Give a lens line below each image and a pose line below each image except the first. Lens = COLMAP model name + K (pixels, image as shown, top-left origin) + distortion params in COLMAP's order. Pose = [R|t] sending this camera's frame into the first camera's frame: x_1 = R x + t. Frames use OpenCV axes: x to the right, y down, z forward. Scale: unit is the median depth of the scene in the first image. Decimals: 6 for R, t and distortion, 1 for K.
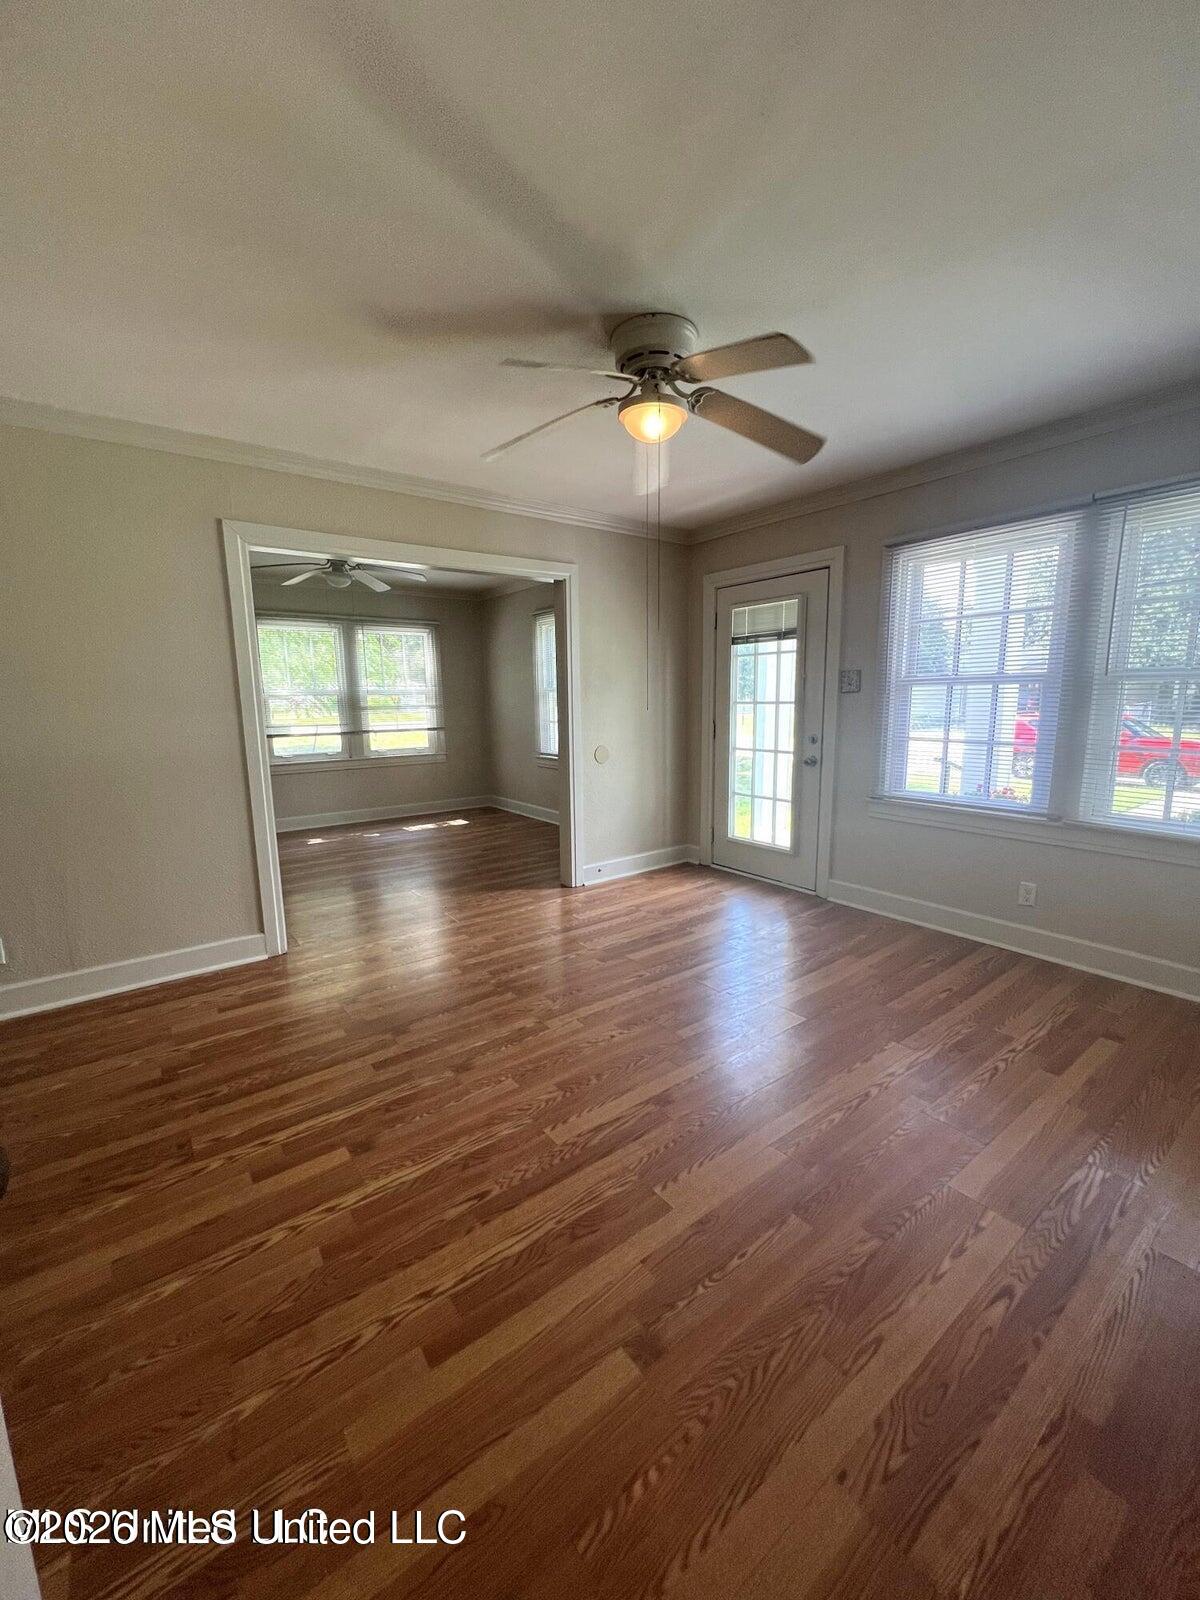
lens RADIAL K [[640.0, 0, 601.2], [0, 640.0, 800.0], [0, 0, 1]] dist [-0.001656, -0.000198]
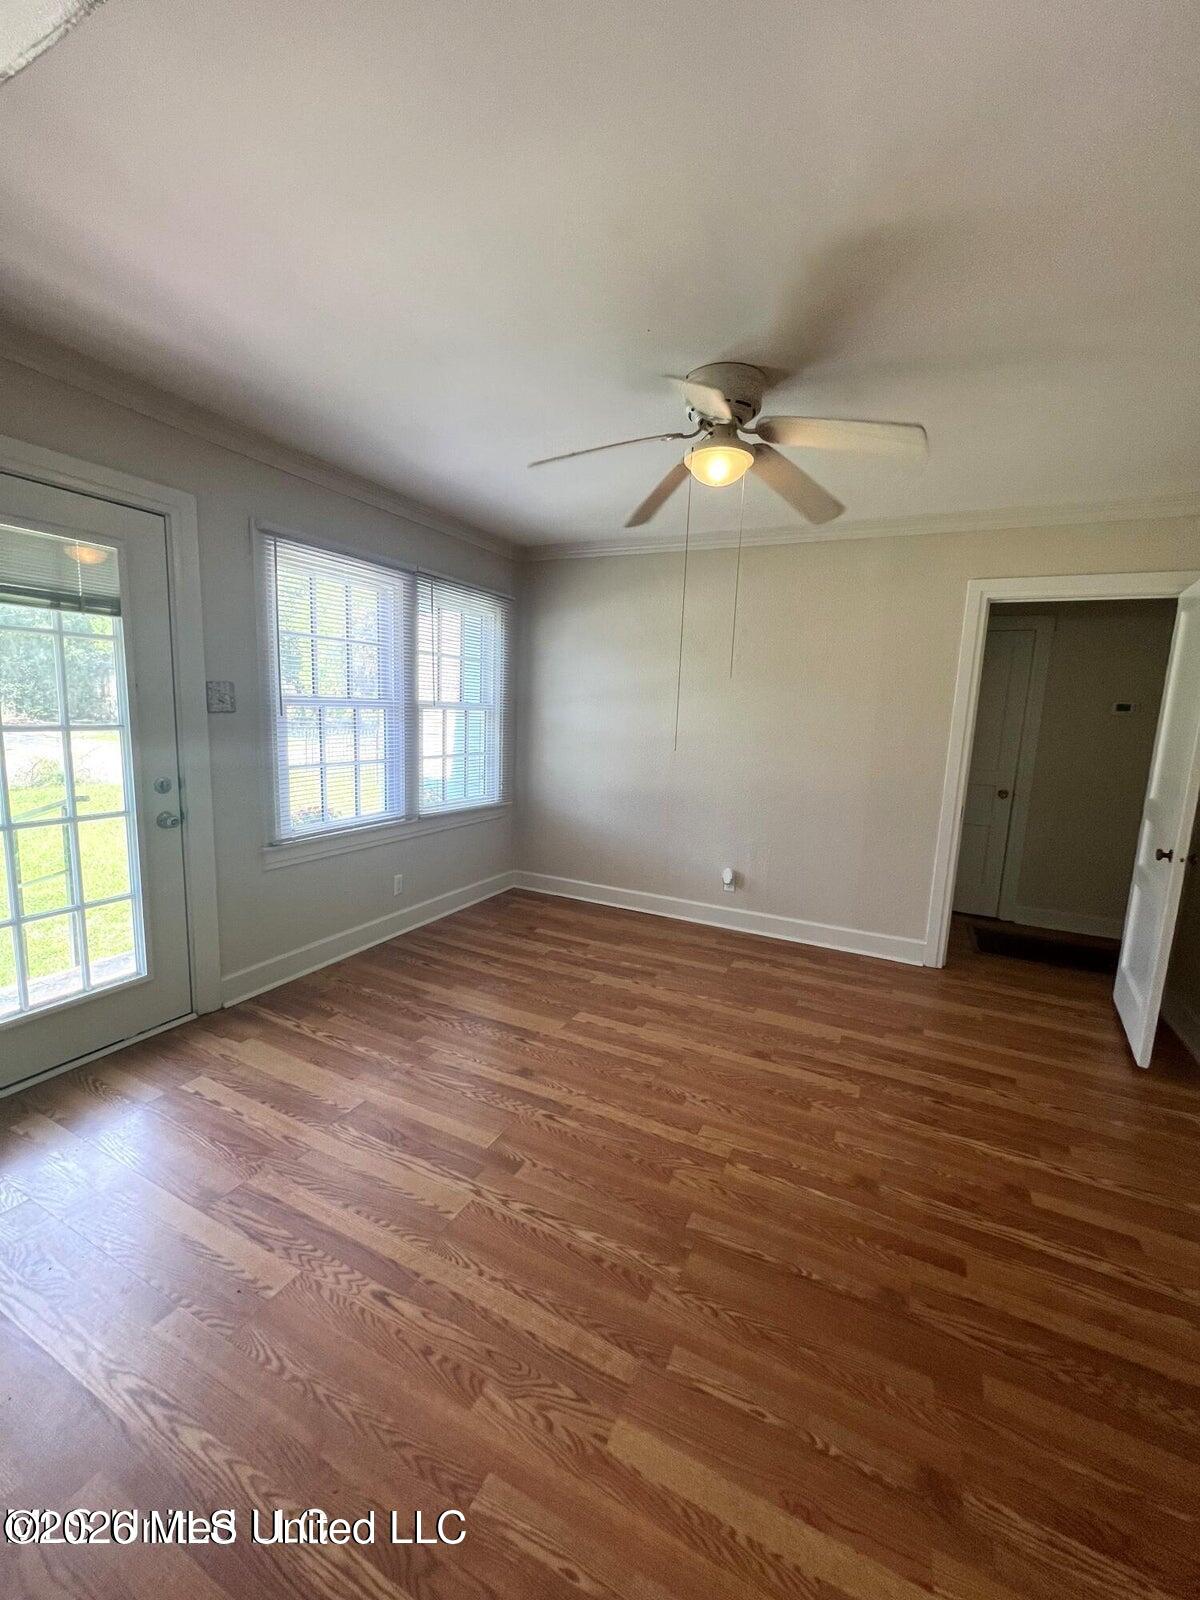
lens RADIAL K [[640.0, 0, 602.2], [0, 640.0, 801.6], [0, 0, 1]] dist [-0.001656, -0.000198]
pose [[-0.458093, -0.130466, 0.879278, -0.652298], [0.111315, 0.972964, 0.202361, -0.247392], [-0.881907, 0.190577, -0.431186, 1.401094]]
